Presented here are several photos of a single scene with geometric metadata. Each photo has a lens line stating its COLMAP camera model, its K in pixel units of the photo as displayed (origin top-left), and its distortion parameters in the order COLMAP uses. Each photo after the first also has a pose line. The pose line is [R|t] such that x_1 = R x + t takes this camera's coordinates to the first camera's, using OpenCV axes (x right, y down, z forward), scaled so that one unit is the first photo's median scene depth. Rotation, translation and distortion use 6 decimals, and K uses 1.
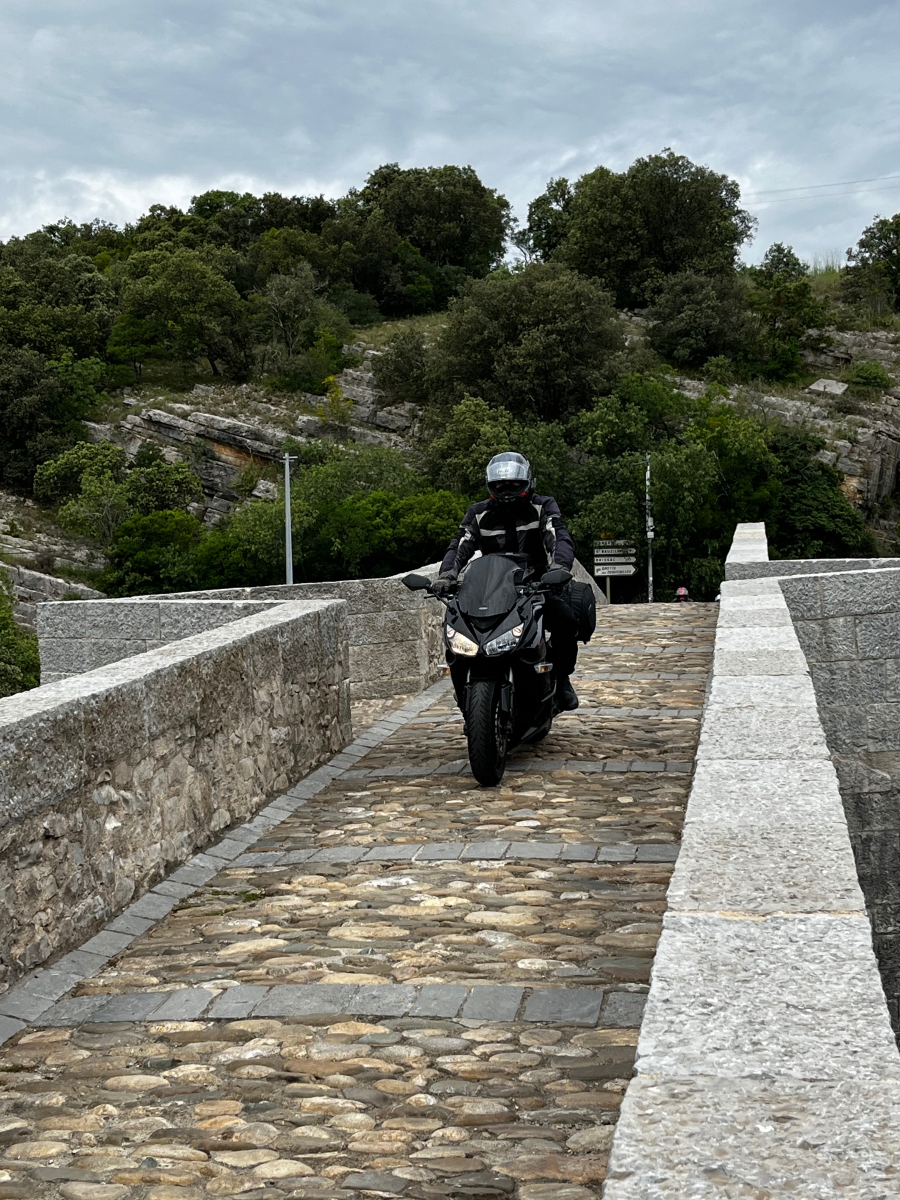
lens RADIAL K [[1761.0, 0, 450.0], [0, 1761.0, 600.0], [0, 0, 1]] dist [0.148196, -0.607440]
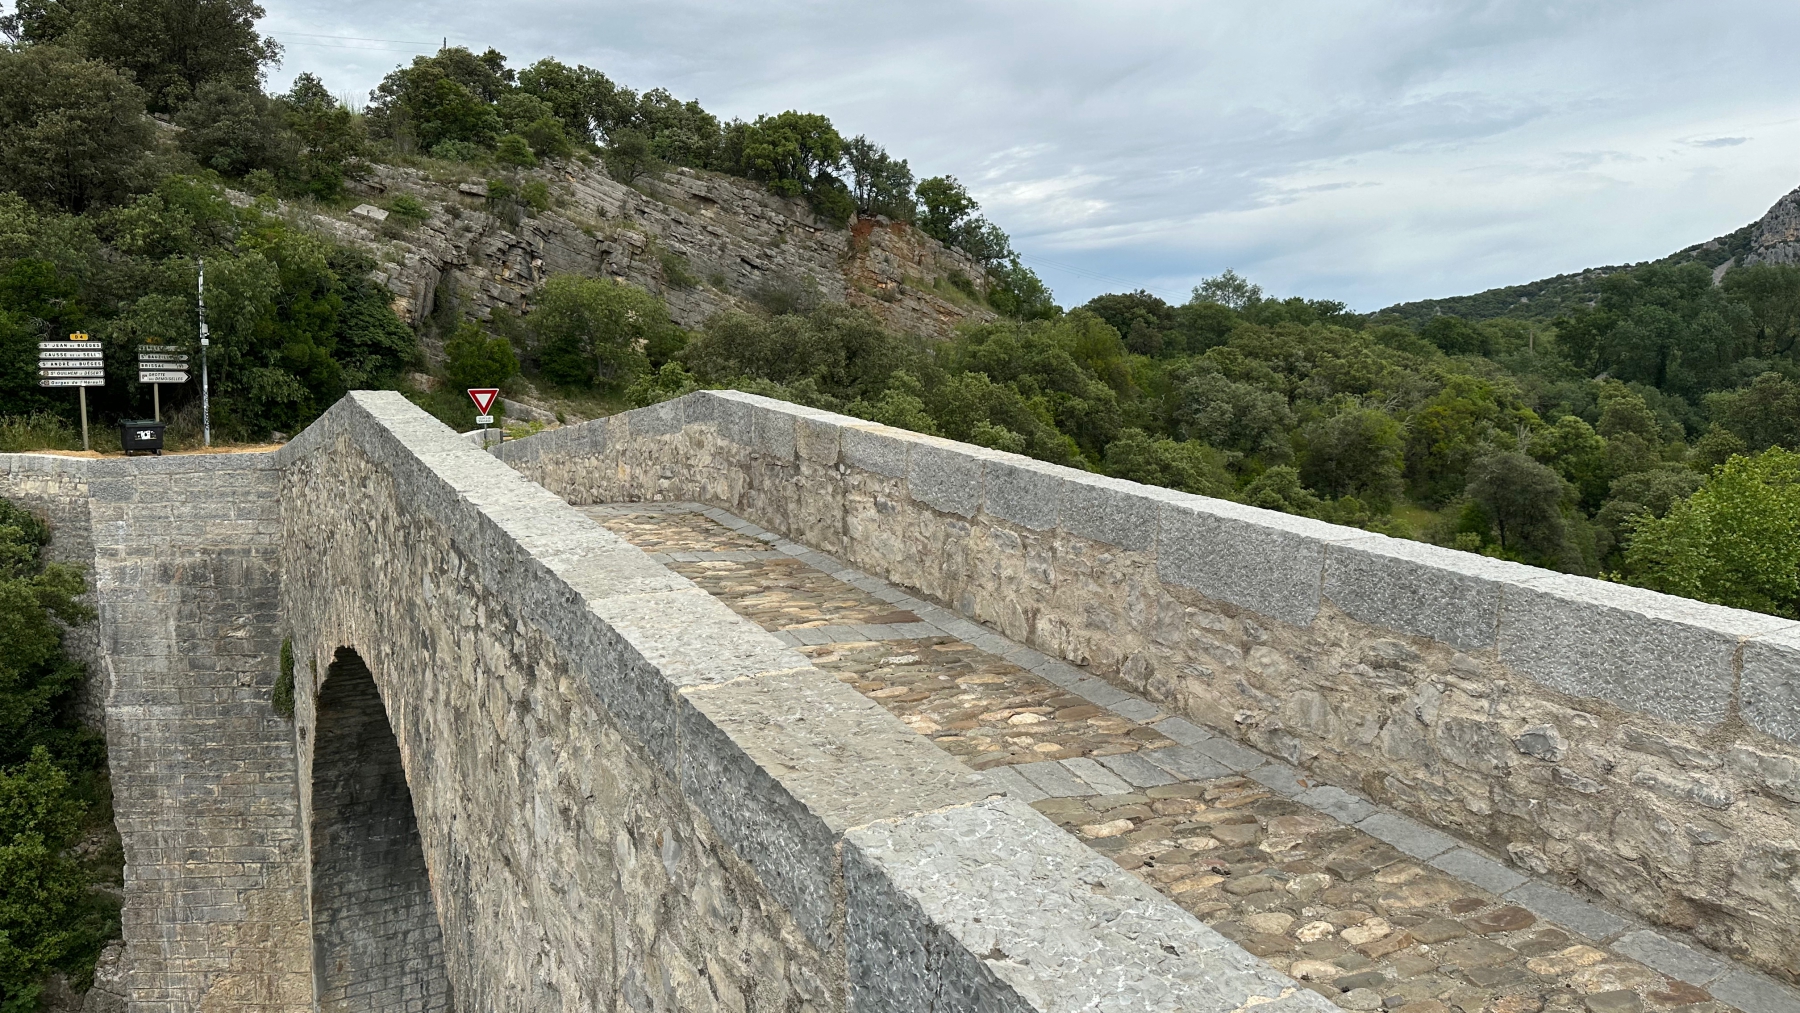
lens RADIAL K [[1225.8, 0, 900.0], [0, 1225.8, 506.5], [0, 0, 1]] dist [-0.026992, -0.001581]
pose [[0.760643, -0.033592, 0.648301, -0.032297], [-0.026797, 0.996184, 0.083058, -0.011852], [-0.648617, -0.080550, 0.756841, 0.224547]]
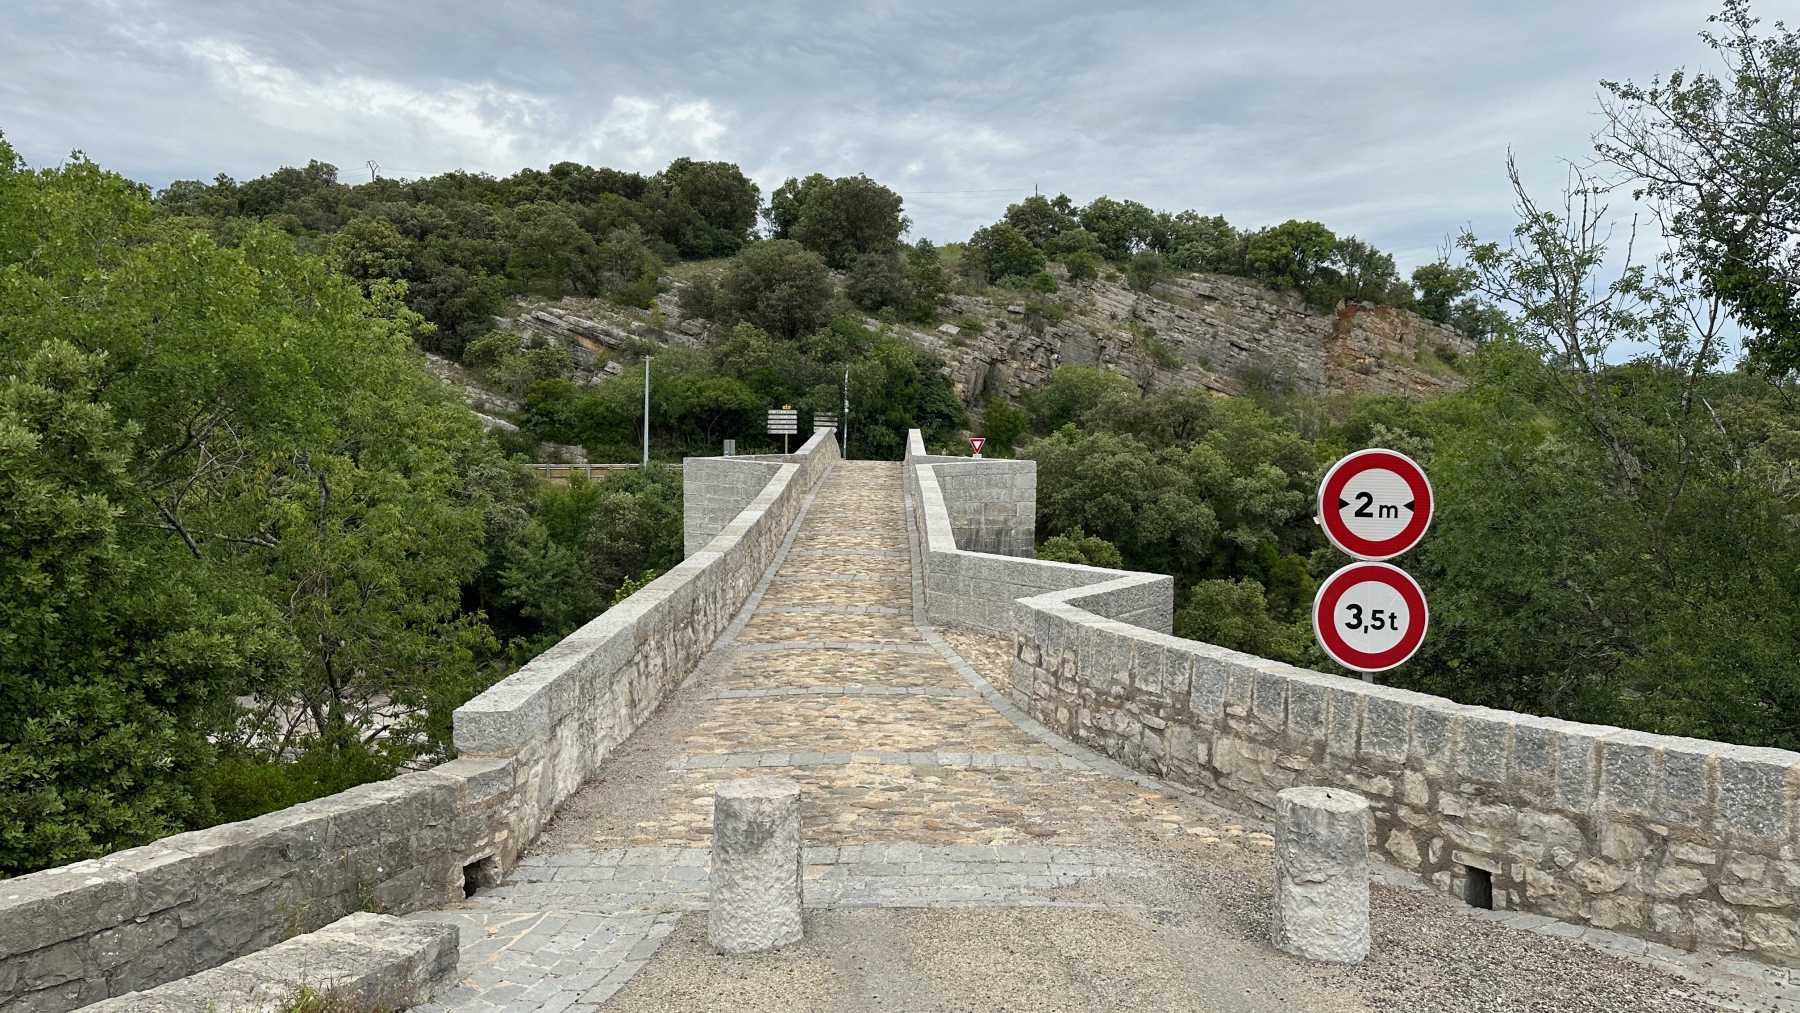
lens RADIAL K [[1285.8, 0, 900.0], [0, 1285.8, 506.5], [0, 0, 1]] dist [0.143649, 0.000121]
pose [[0.982632, 0.039683, 0.181271, -0.060706], [-0.050385, 0.997224, 0.054821, -0.014223], [-0.178592, -0.063003, 0.981904, -0.264527]]
